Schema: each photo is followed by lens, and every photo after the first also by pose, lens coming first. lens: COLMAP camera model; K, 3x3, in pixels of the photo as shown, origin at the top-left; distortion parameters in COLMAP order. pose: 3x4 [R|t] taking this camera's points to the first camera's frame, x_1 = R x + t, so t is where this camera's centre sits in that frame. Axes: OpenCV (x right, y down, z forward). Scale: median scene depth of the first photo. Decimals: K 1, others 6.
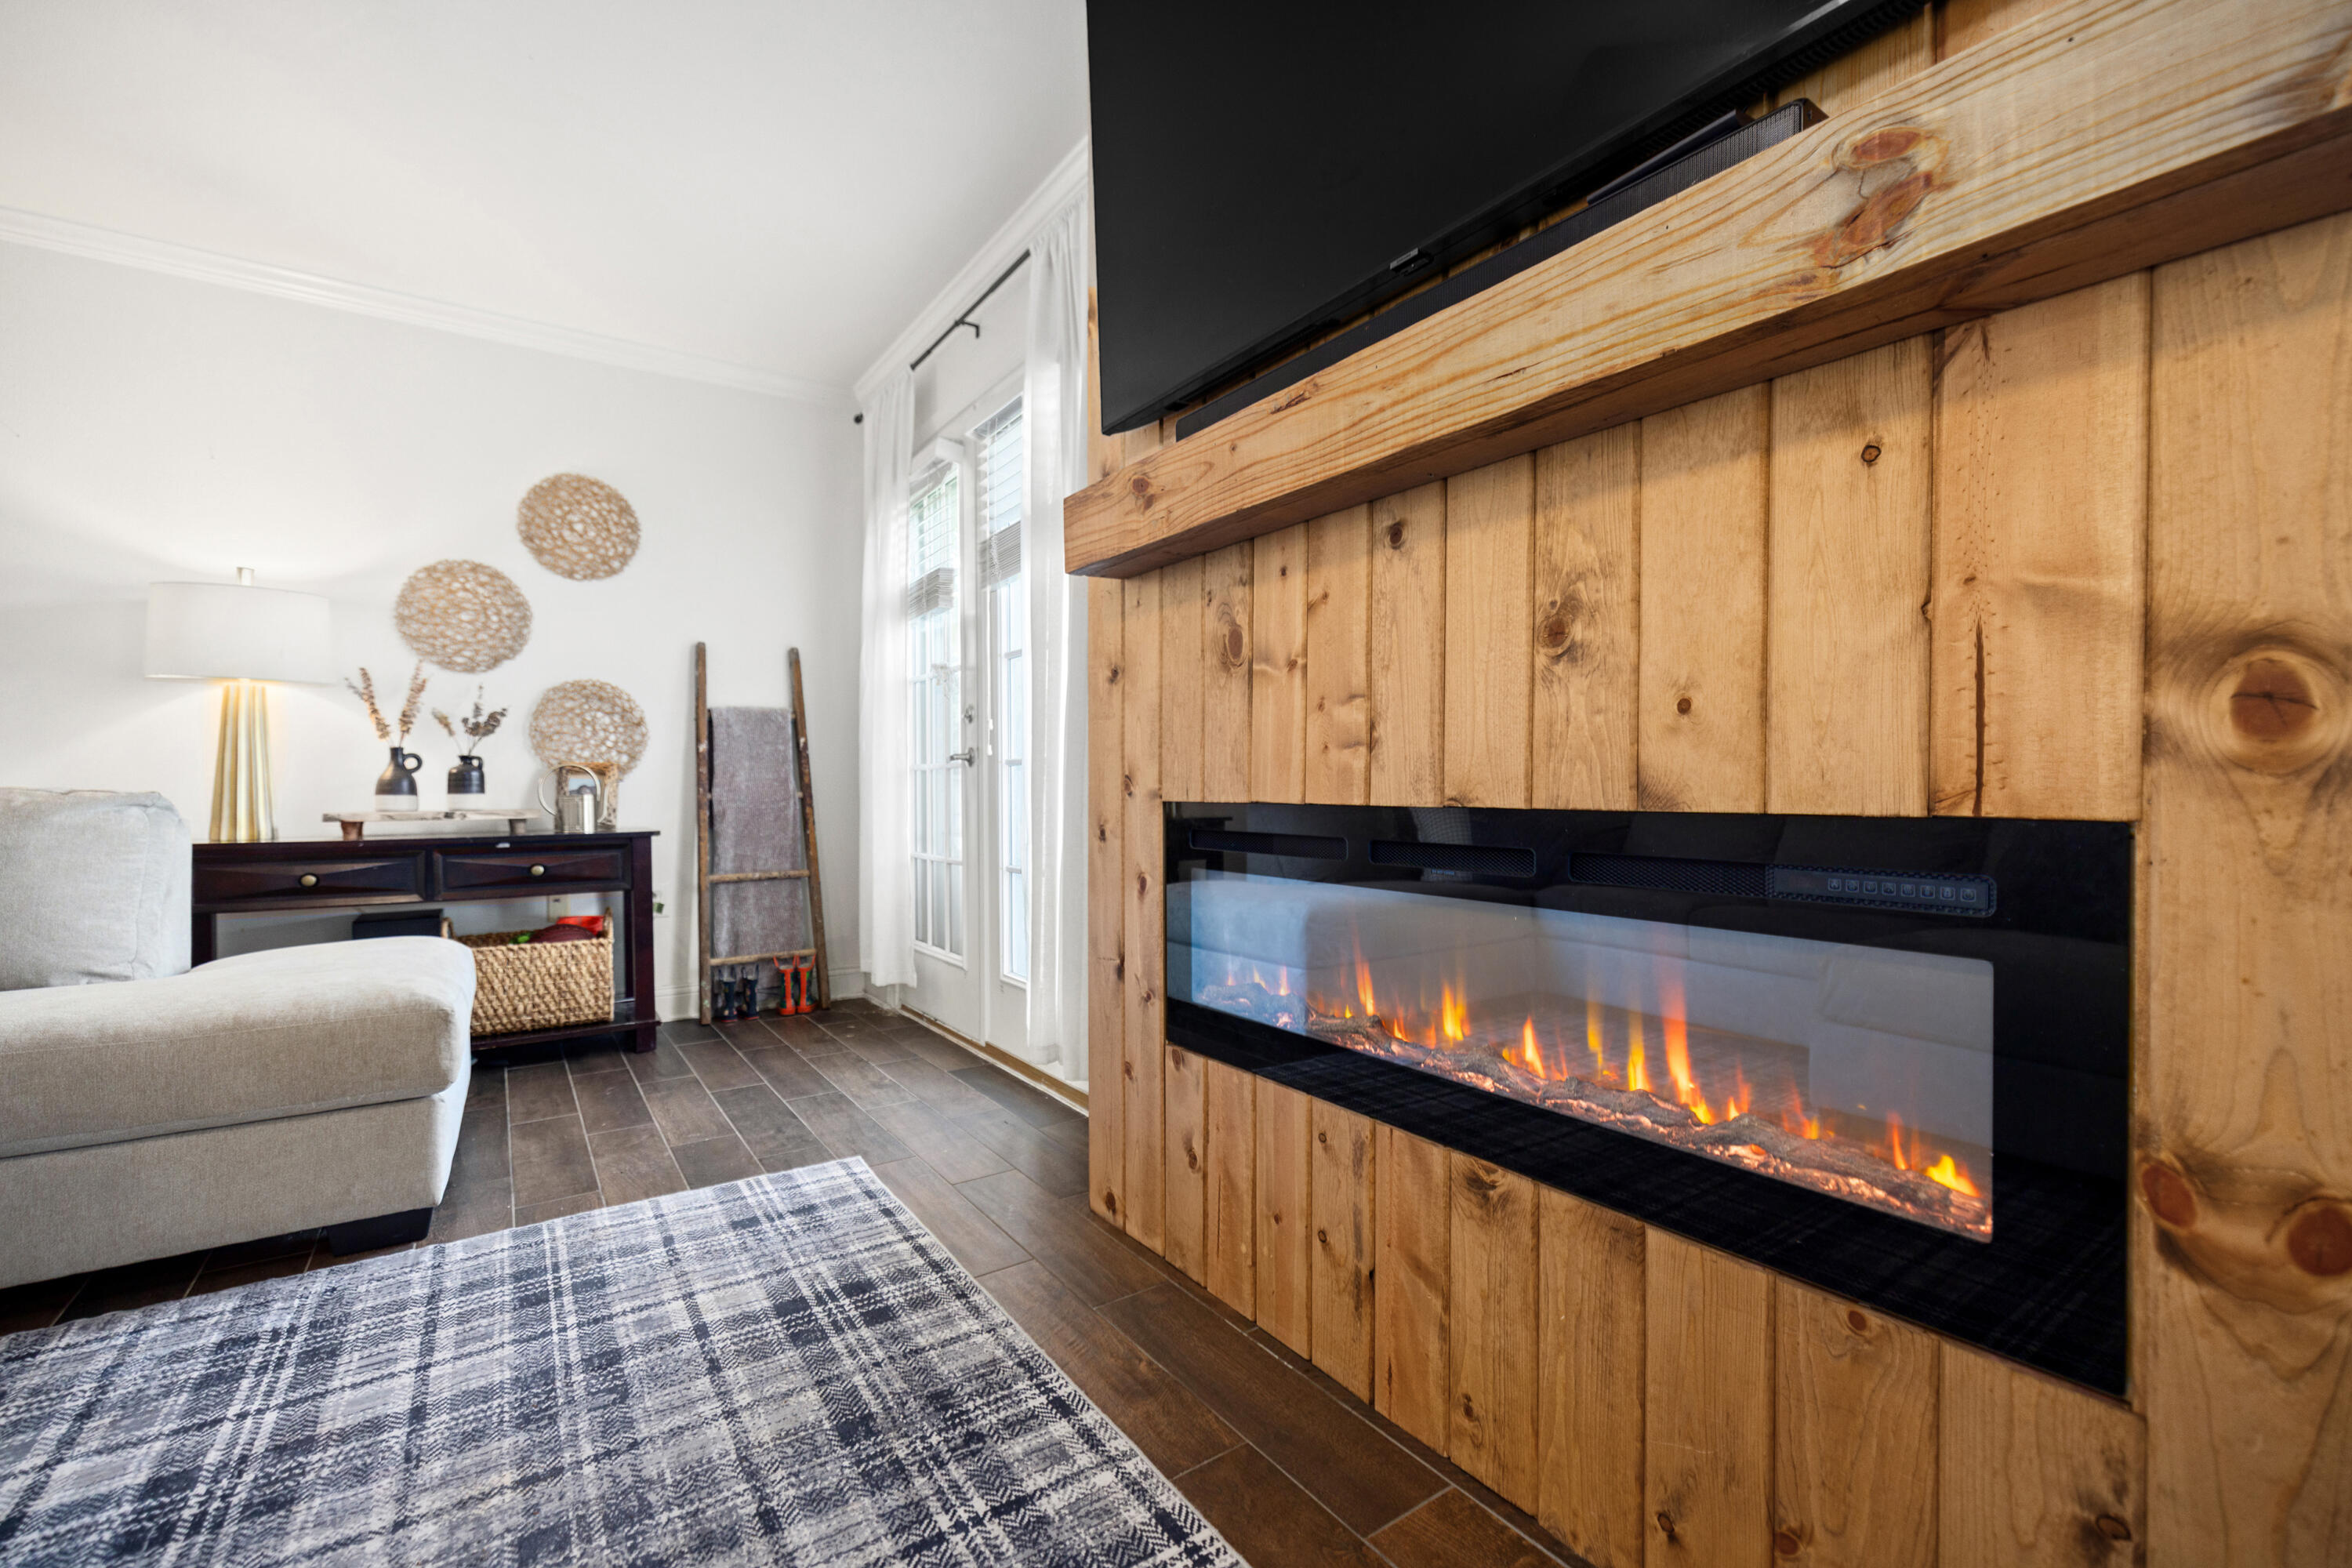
lens RADIAL K [[987.4, 0, 1163.8], [0, 987.4, 793.7], [0, 0, 1]] dist [0.001814, -0.000743]
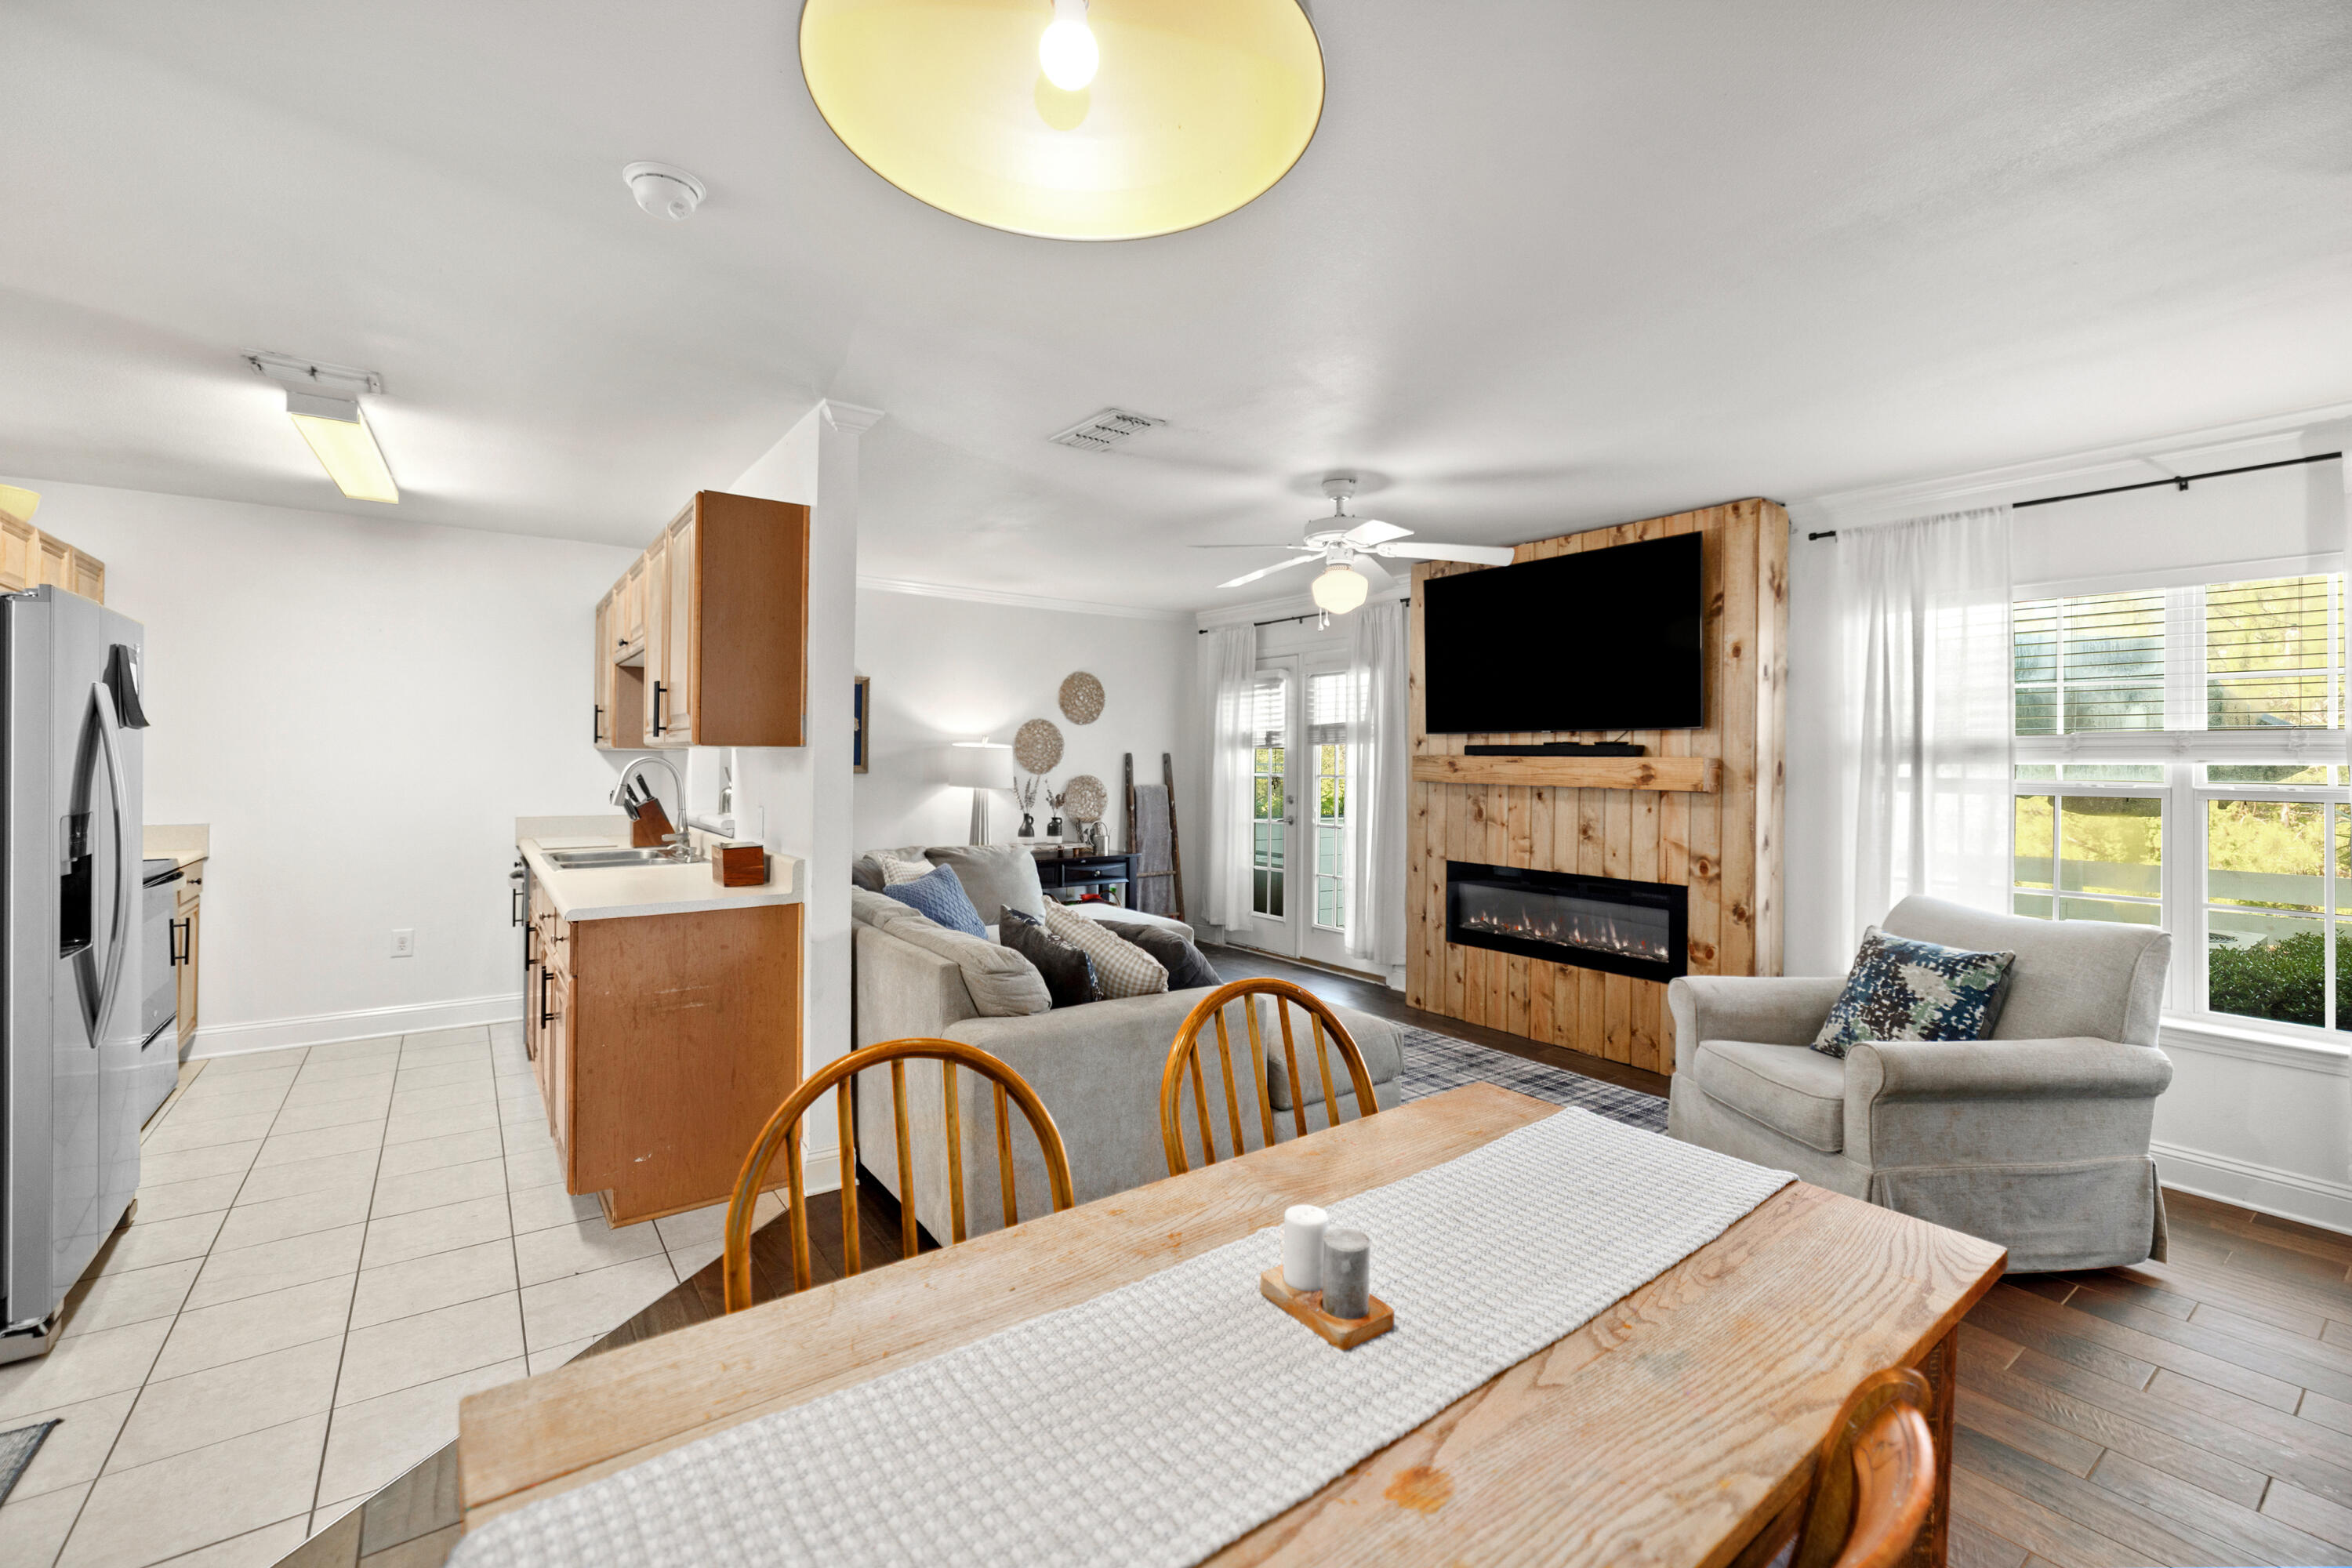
lens RADIAL K [[987.4, 0, 1182.5], [0, 987.4, 747.0], [0, 0, 1]] dist [0.001814, -0.000743]
pose [[0.998718, 0.017598, 0.047466, -0.953183], [-0.016487, 0.999583, -0.023691, -0.252160], [-0.047863, 0.022878, 0.998592, -1.958686]]
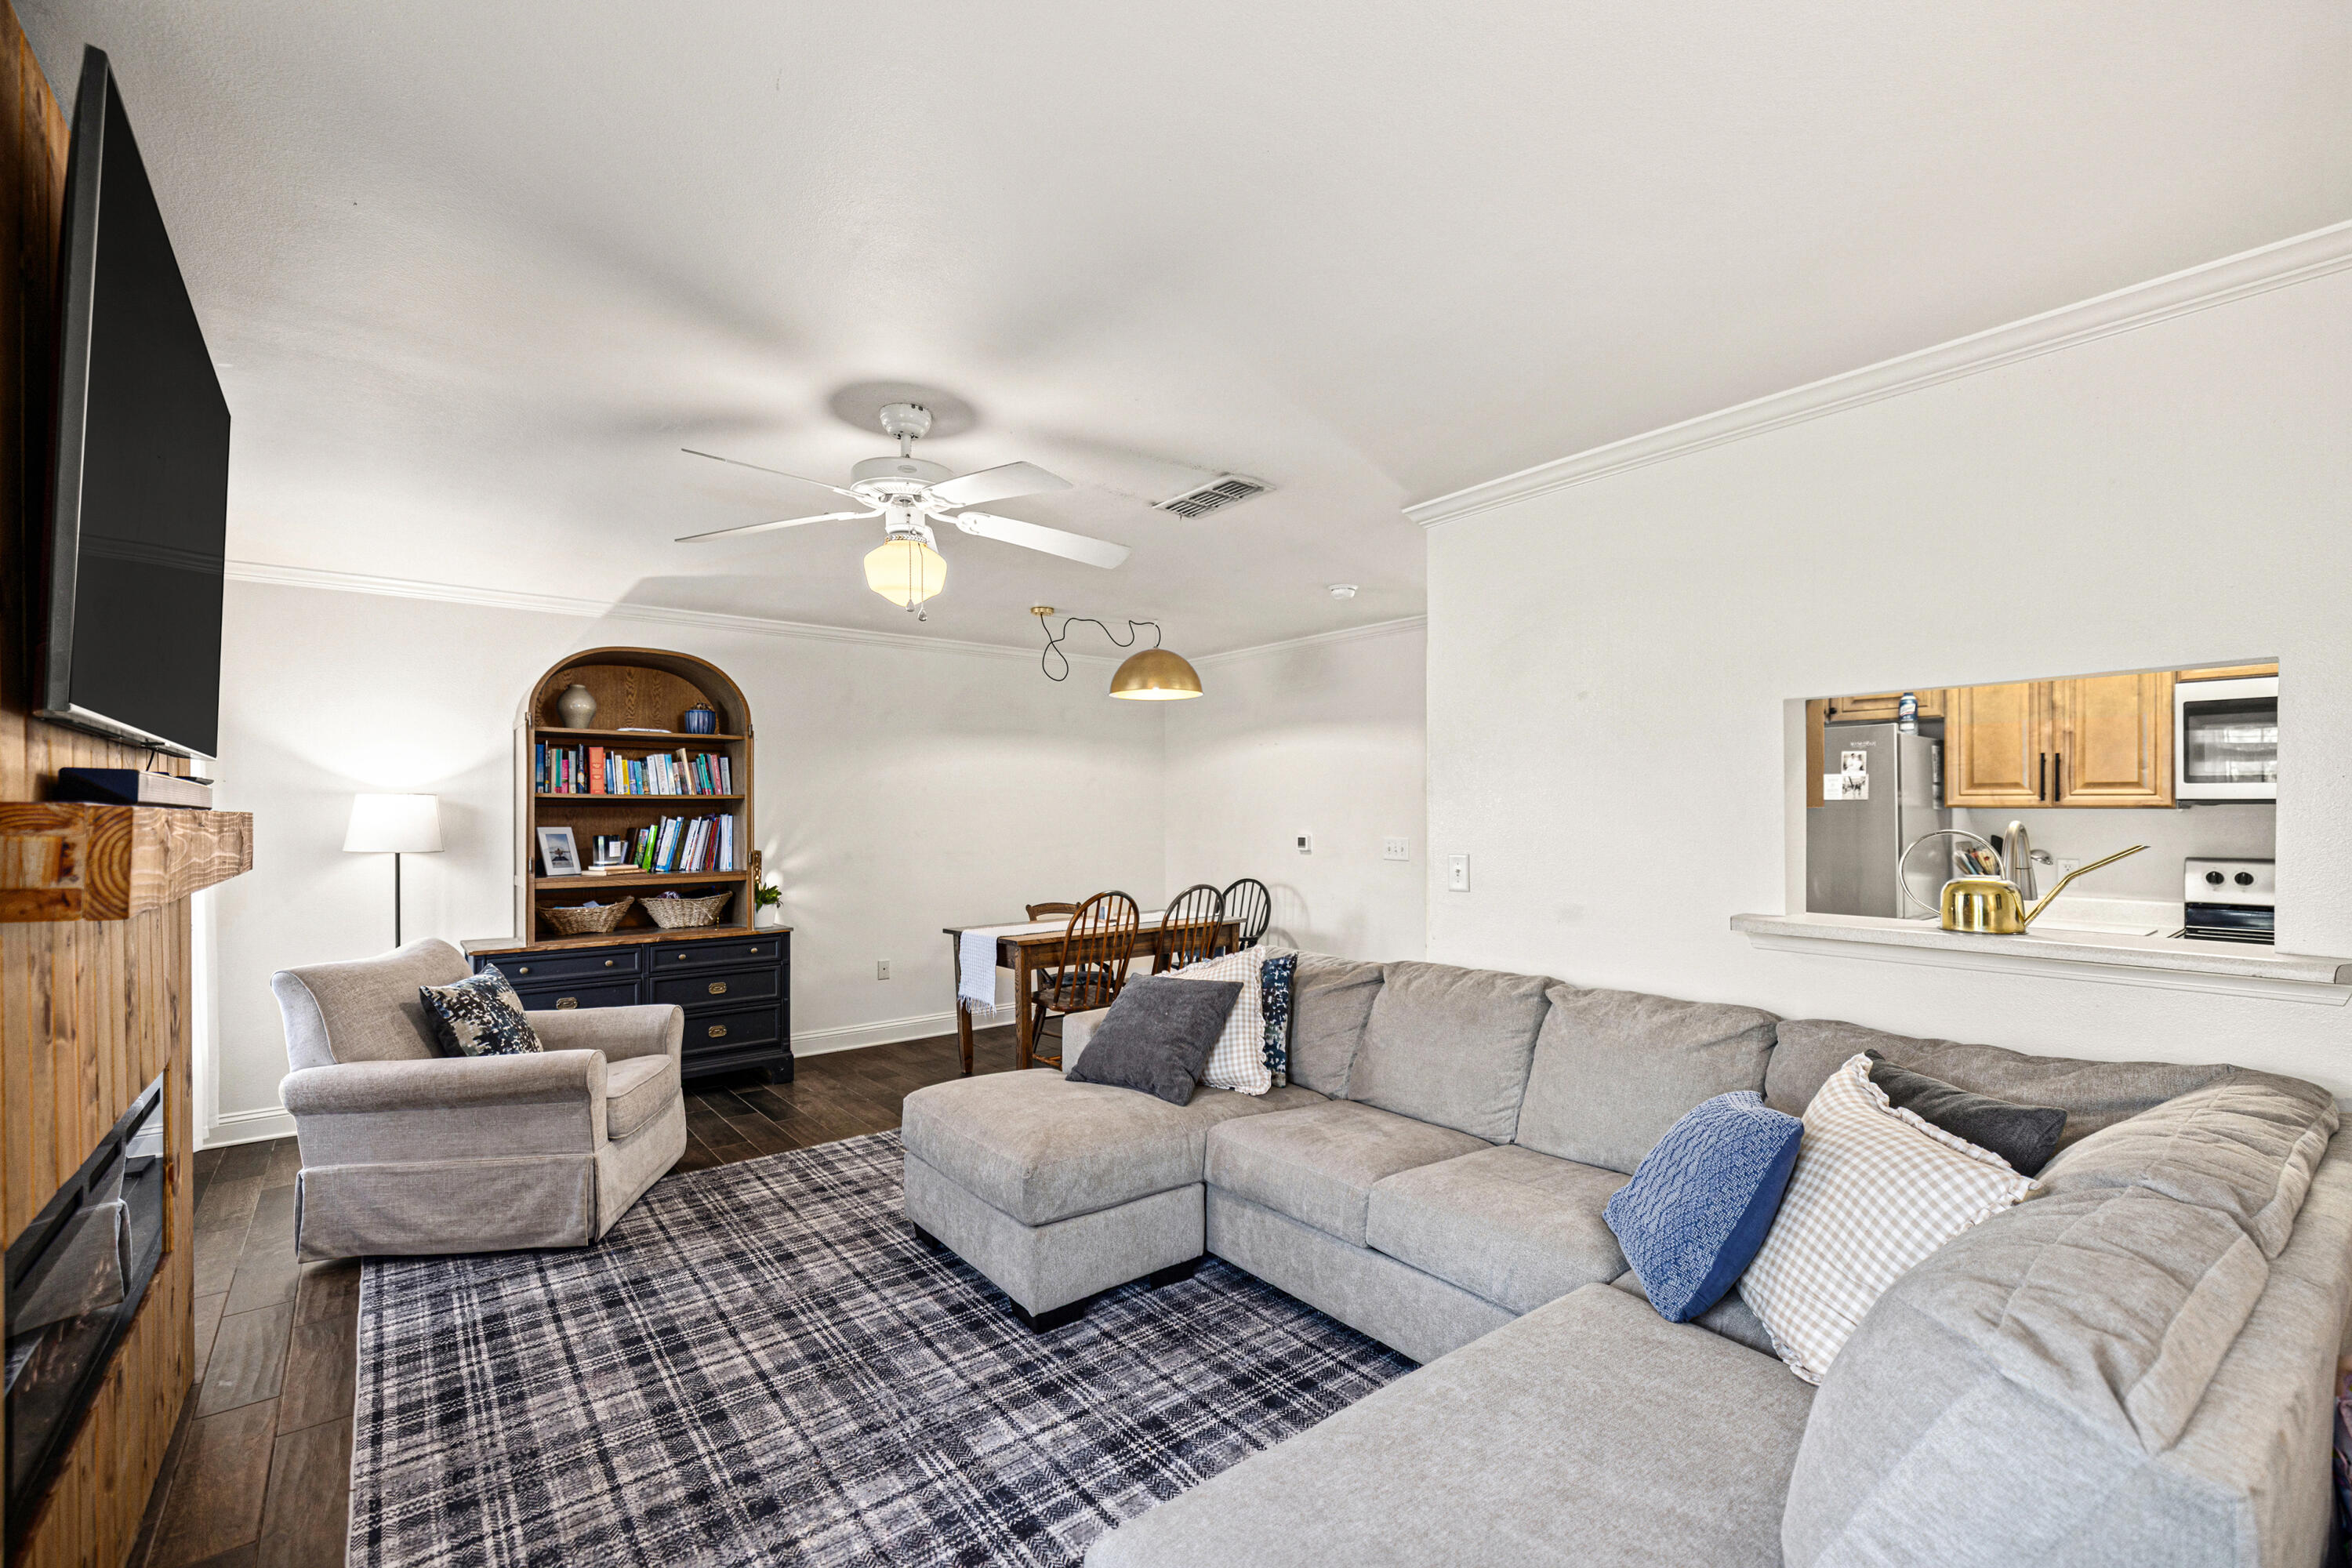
lens RADIAL K [[987.4, 0, 1157.5], [0, 987.4, 806.9], [0, 0, 1]] dist [0.001814, -0.000743]
pose [[-0.997429, 0.011681, -0.070700, -0.775718], [0.011341, 0.999922, 0.005209, -0.303902], [0.070756, 0.004394, -0.997484, 1.778299]]
